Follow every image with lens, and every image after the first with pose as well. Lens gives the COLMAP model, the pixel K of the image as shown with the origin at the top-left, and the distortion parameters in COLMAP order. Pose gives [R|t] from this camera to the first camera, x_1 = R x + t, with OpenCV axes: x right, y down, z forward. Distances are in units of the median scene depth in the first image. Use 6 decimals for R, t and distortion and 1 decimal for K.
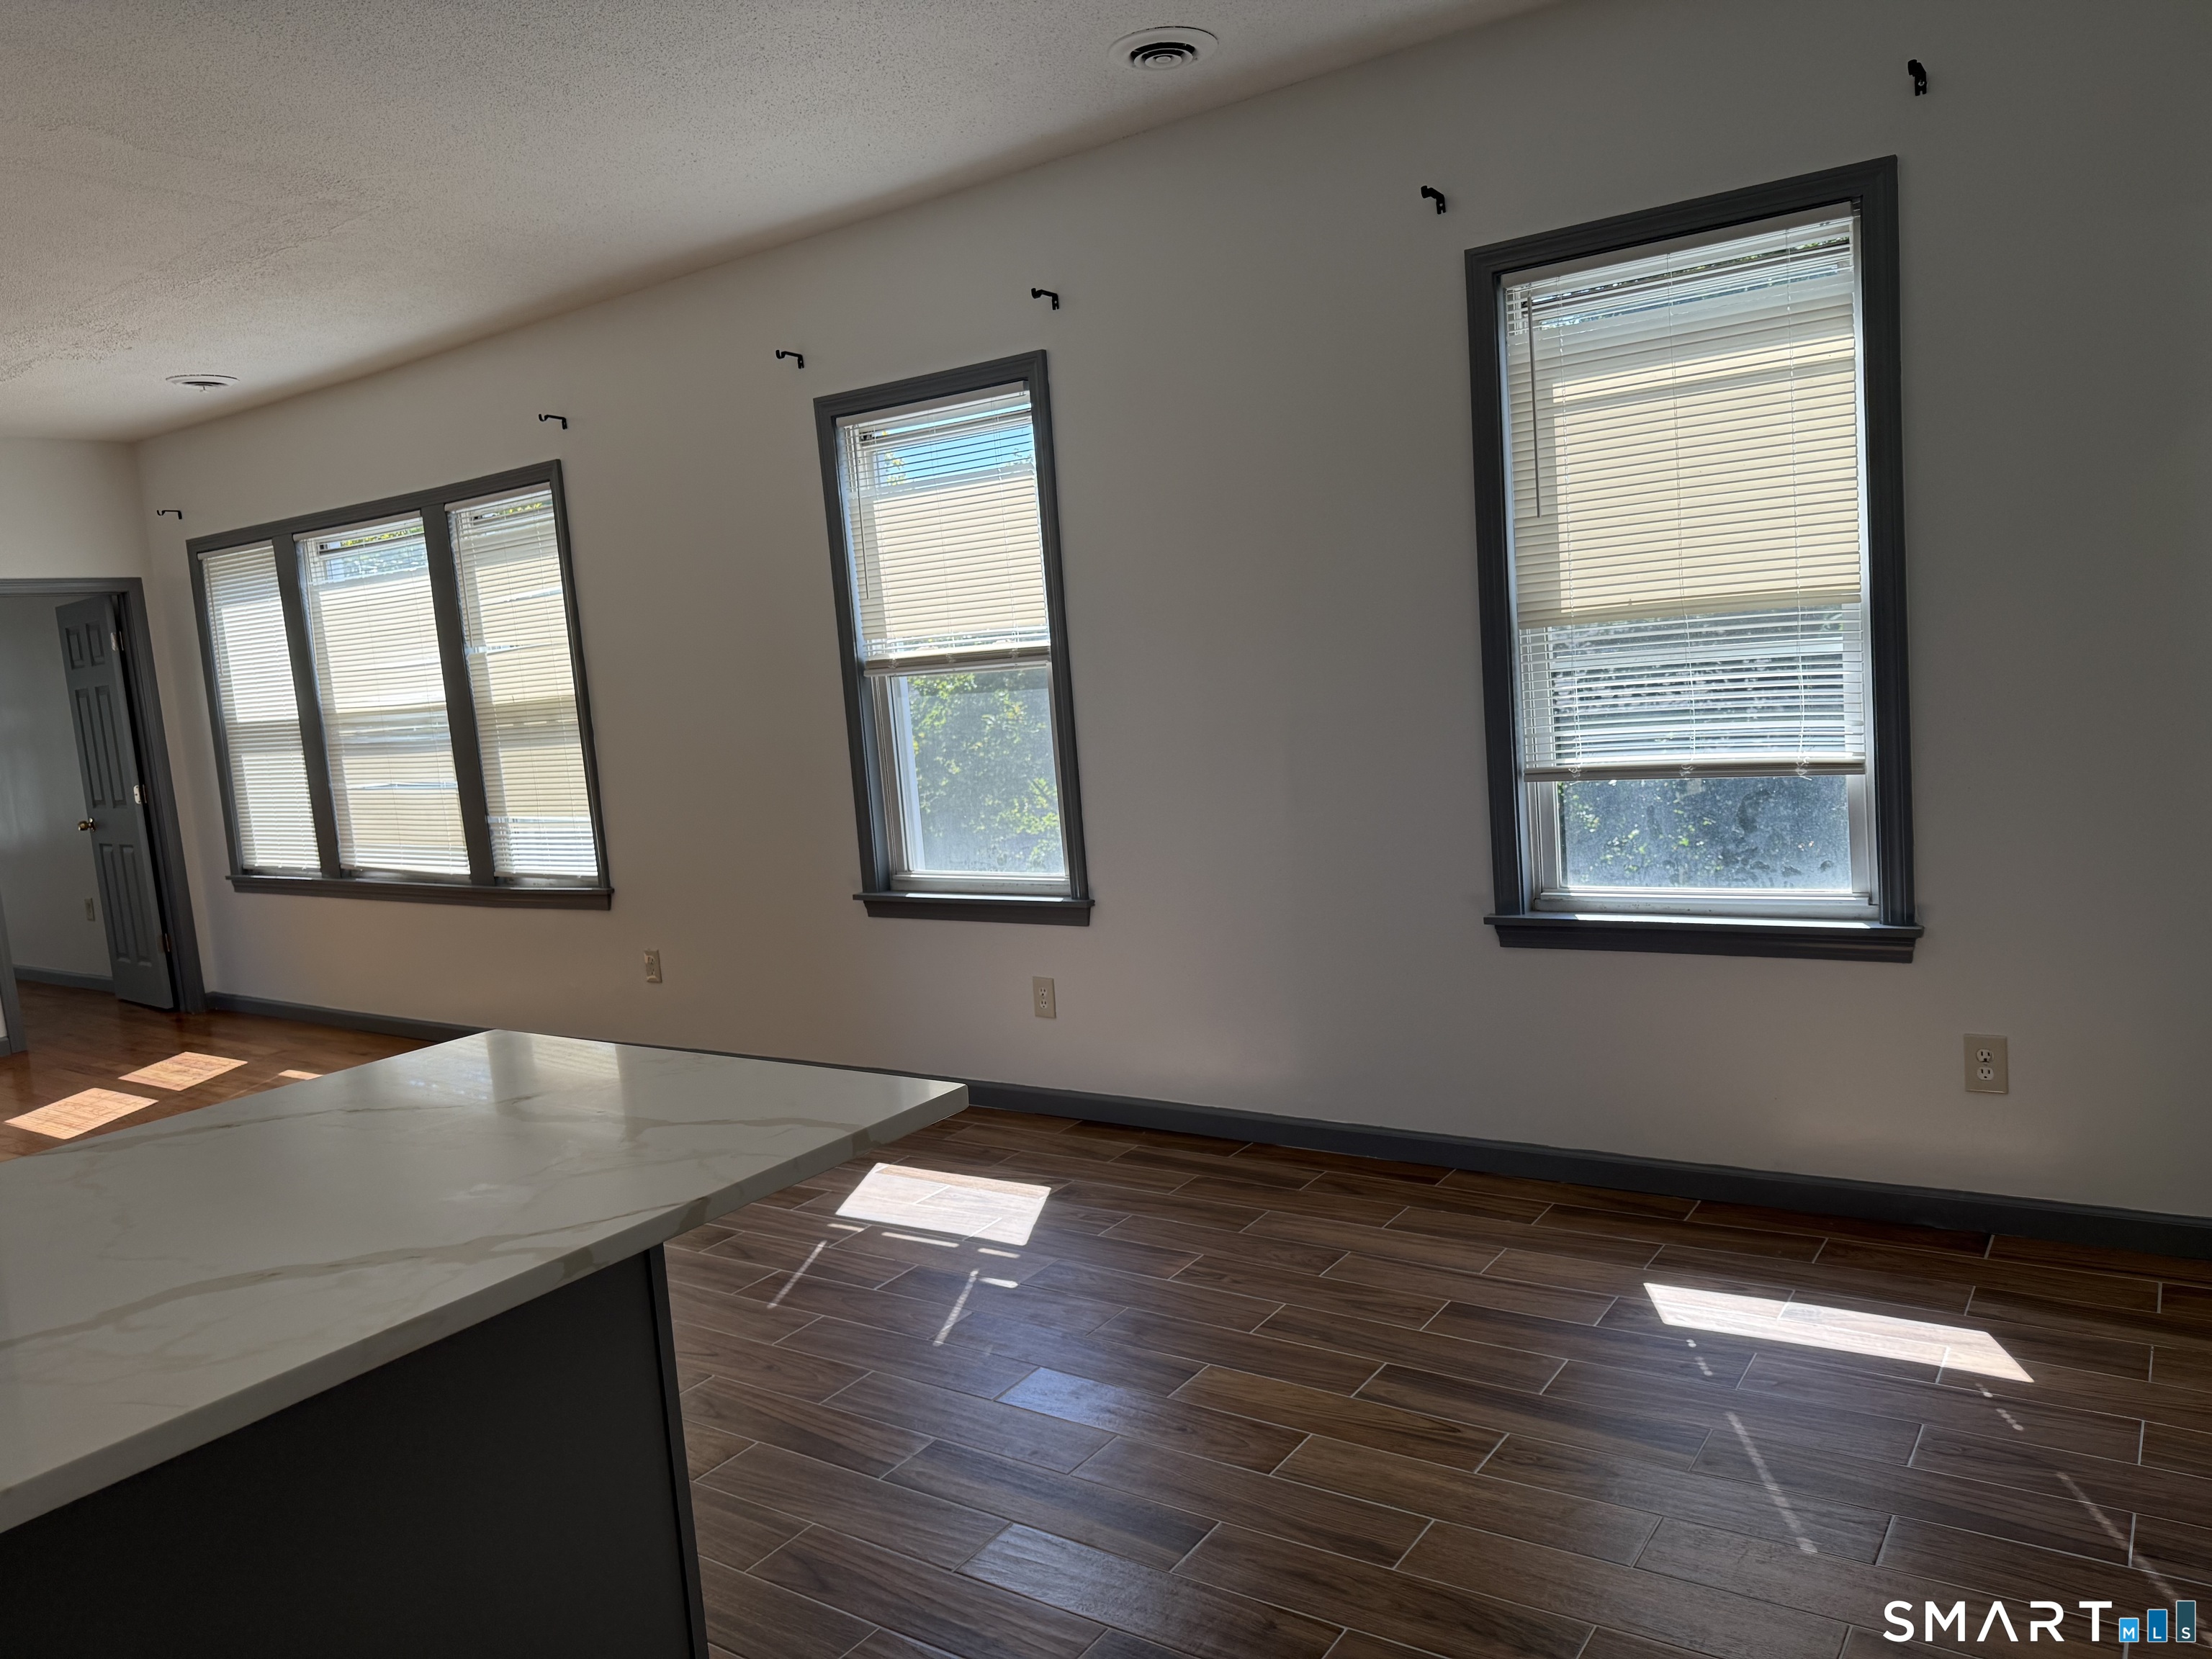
lens RADIAL K [[1462.1, 0, 1210.1], [0, 1462.1, 832.6], [0, 0, 1]] dist [0.047531, -0.078361]
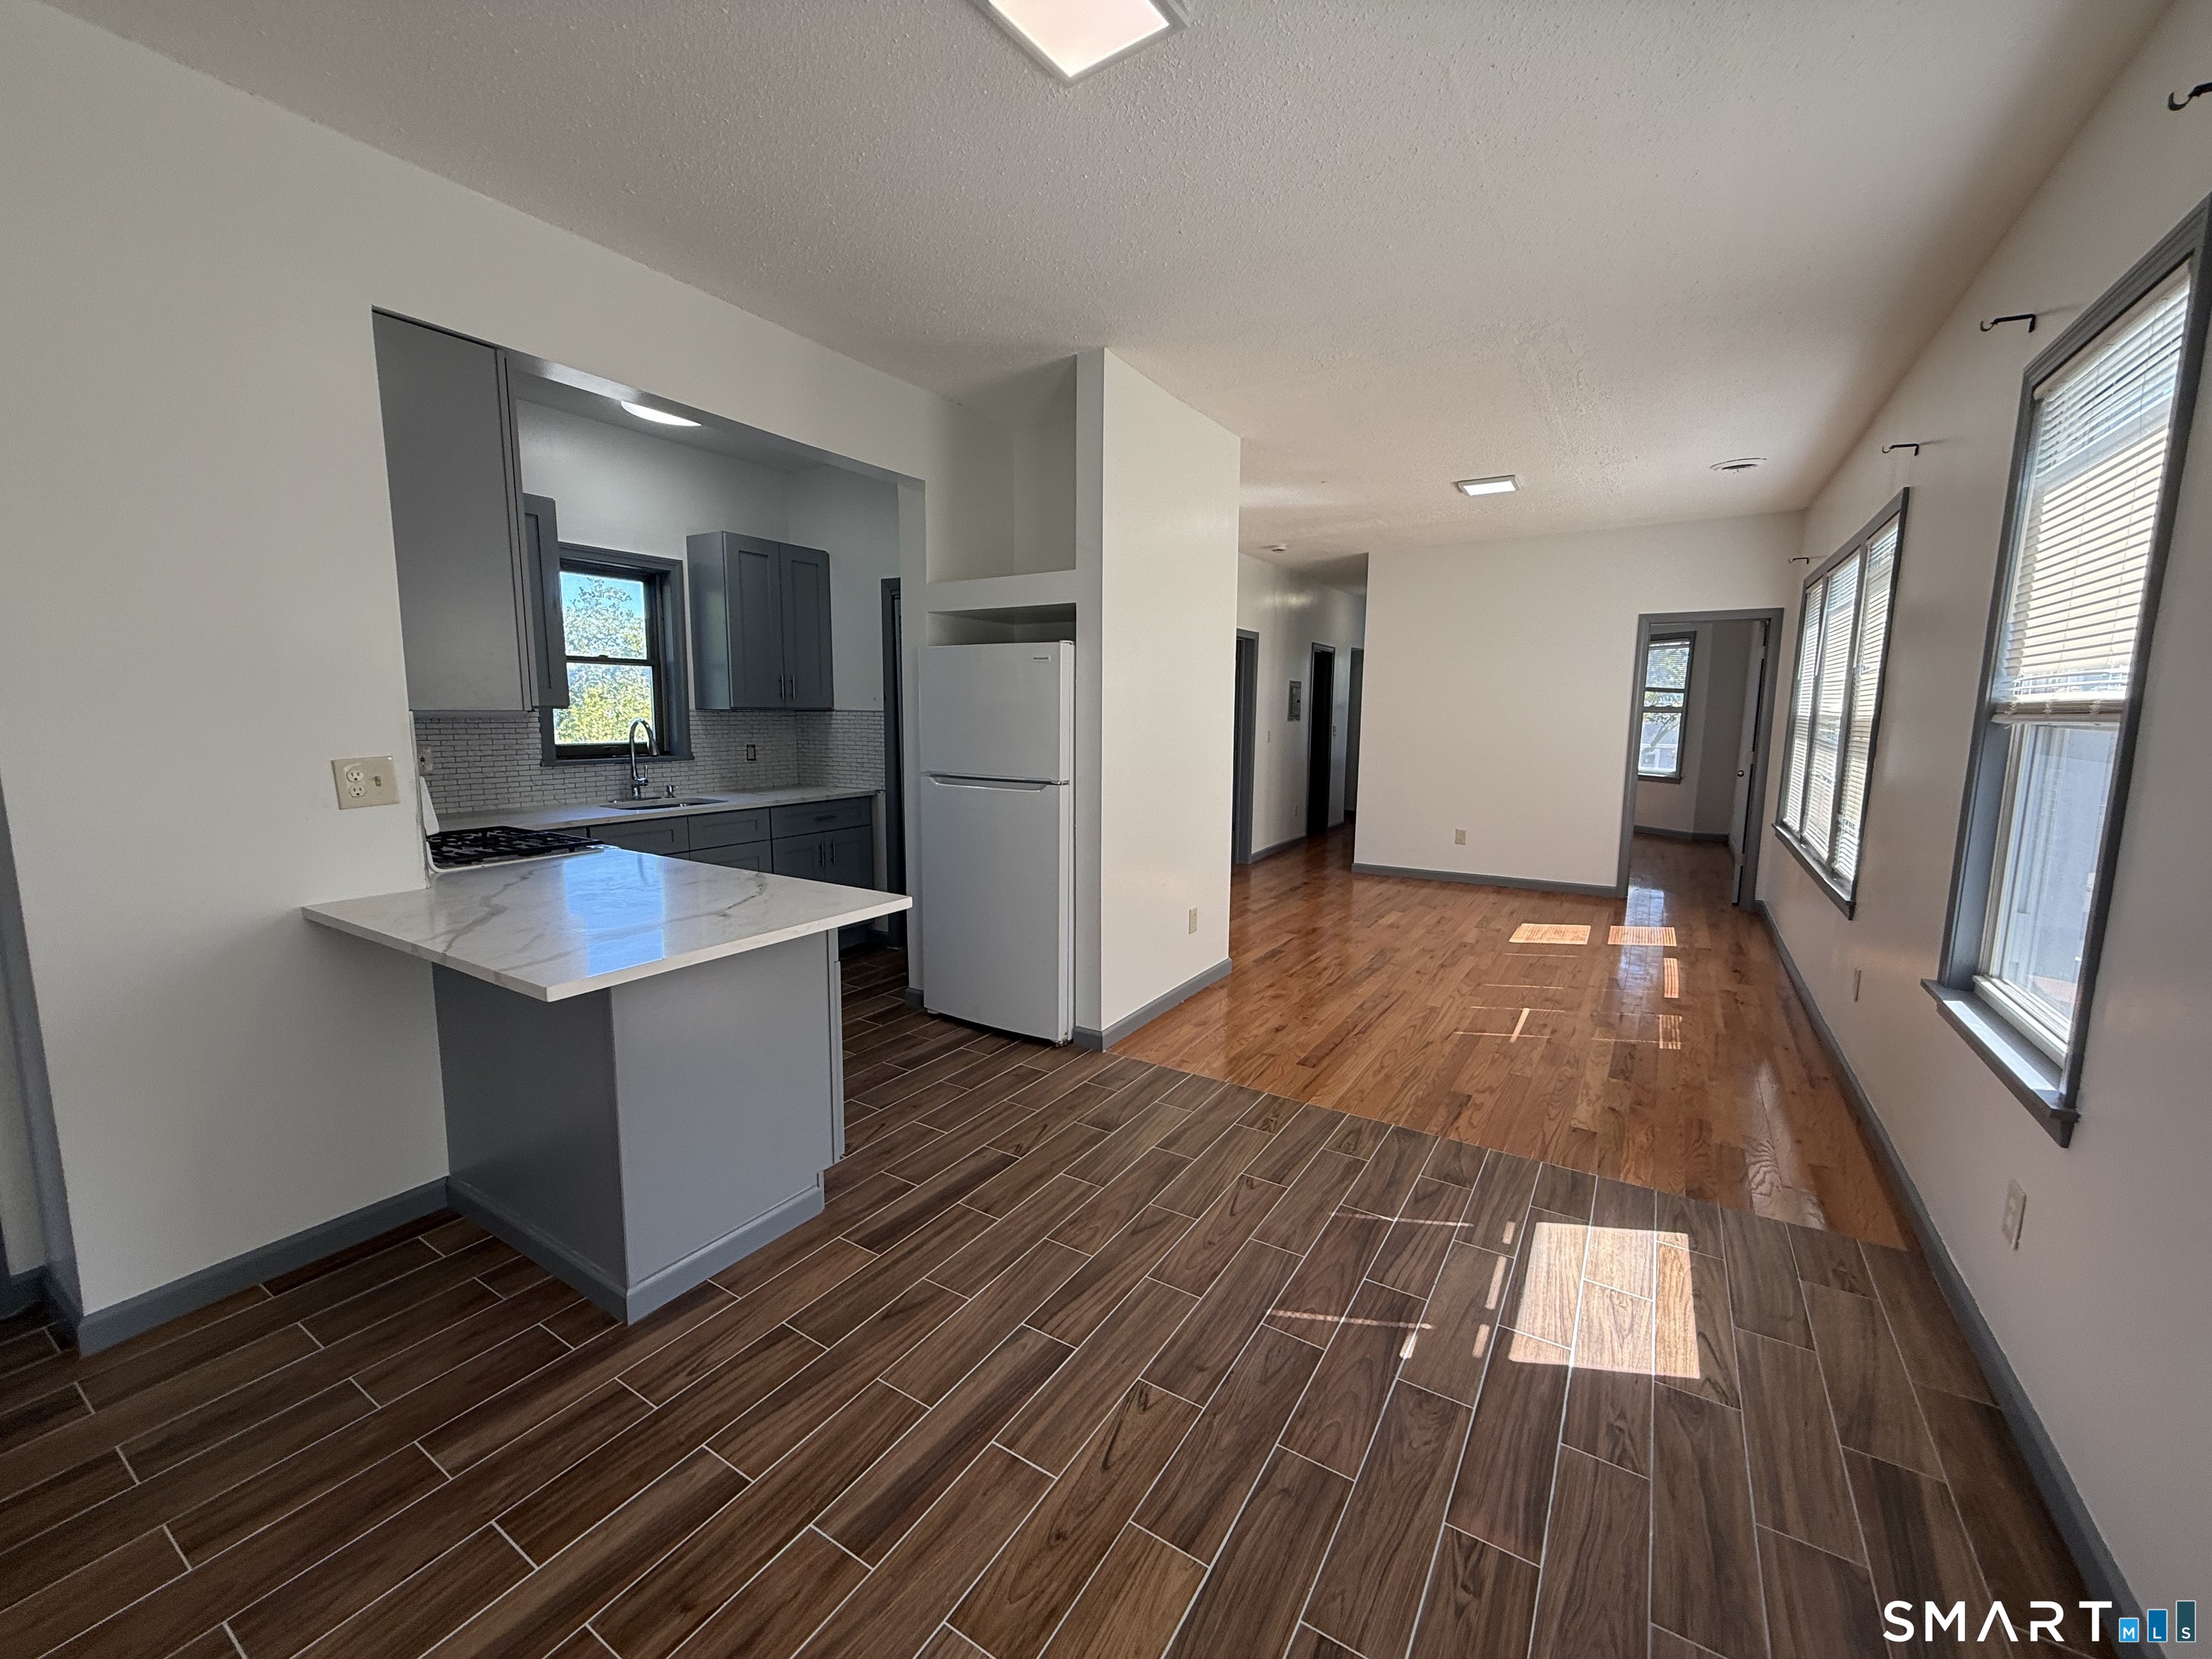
lens RADIAL K [[884.1, 0, 1106.0], [0, 884.1, 829.5], [0, 0, 1]] dist [-0.003223, 0.000129]
pose [[-0.007349, 0.211746, -0.977297, 0.195783], [-0.128919, 0.968967, 0.210911, -0.072539], [0.991628, 0.127542, 0.020177, 0.420056]]
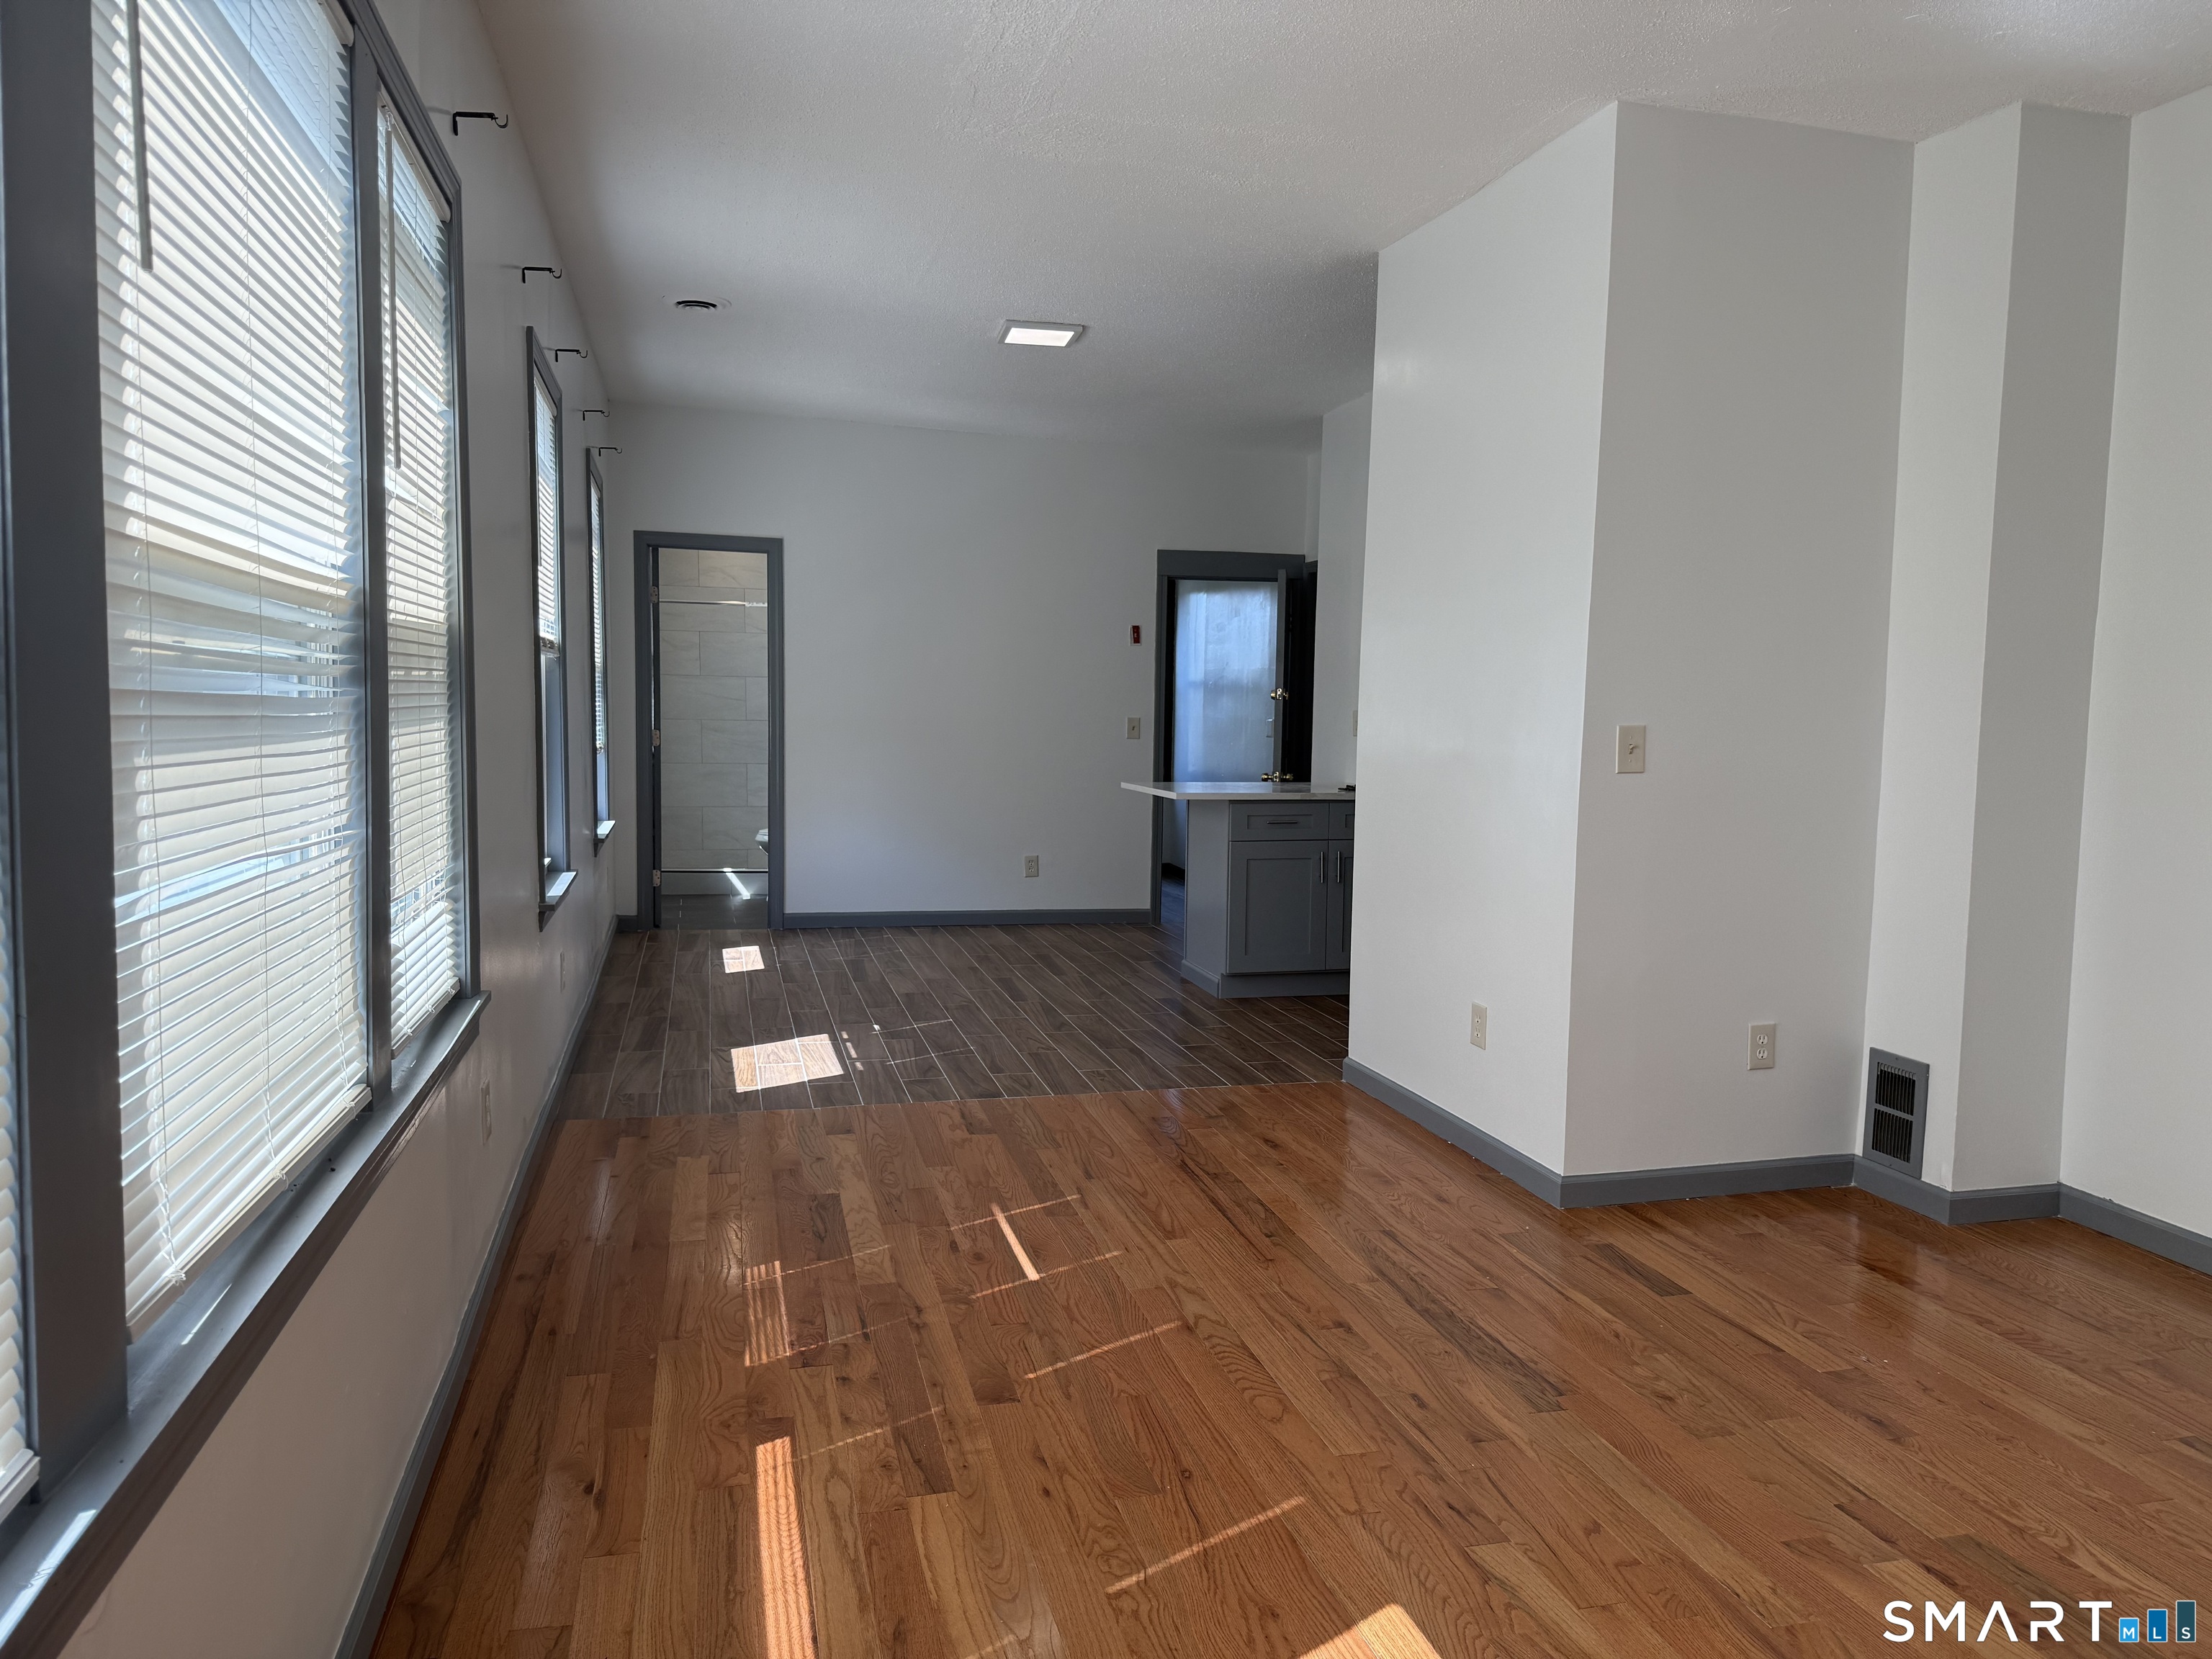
lens RADIAL K [[1553.5, 0, 1106.0], [0, 1553.5, 829.5], [0, 0, 1]] dist [0.082470, -0.127667]
pose [[-0.717621, 0.006554, 0.696403, -0.919668], [0.122259, 0.985612, 0.116708, -0.056647], [-0.685618, 0.168894, -0.708098, 1.170019]]
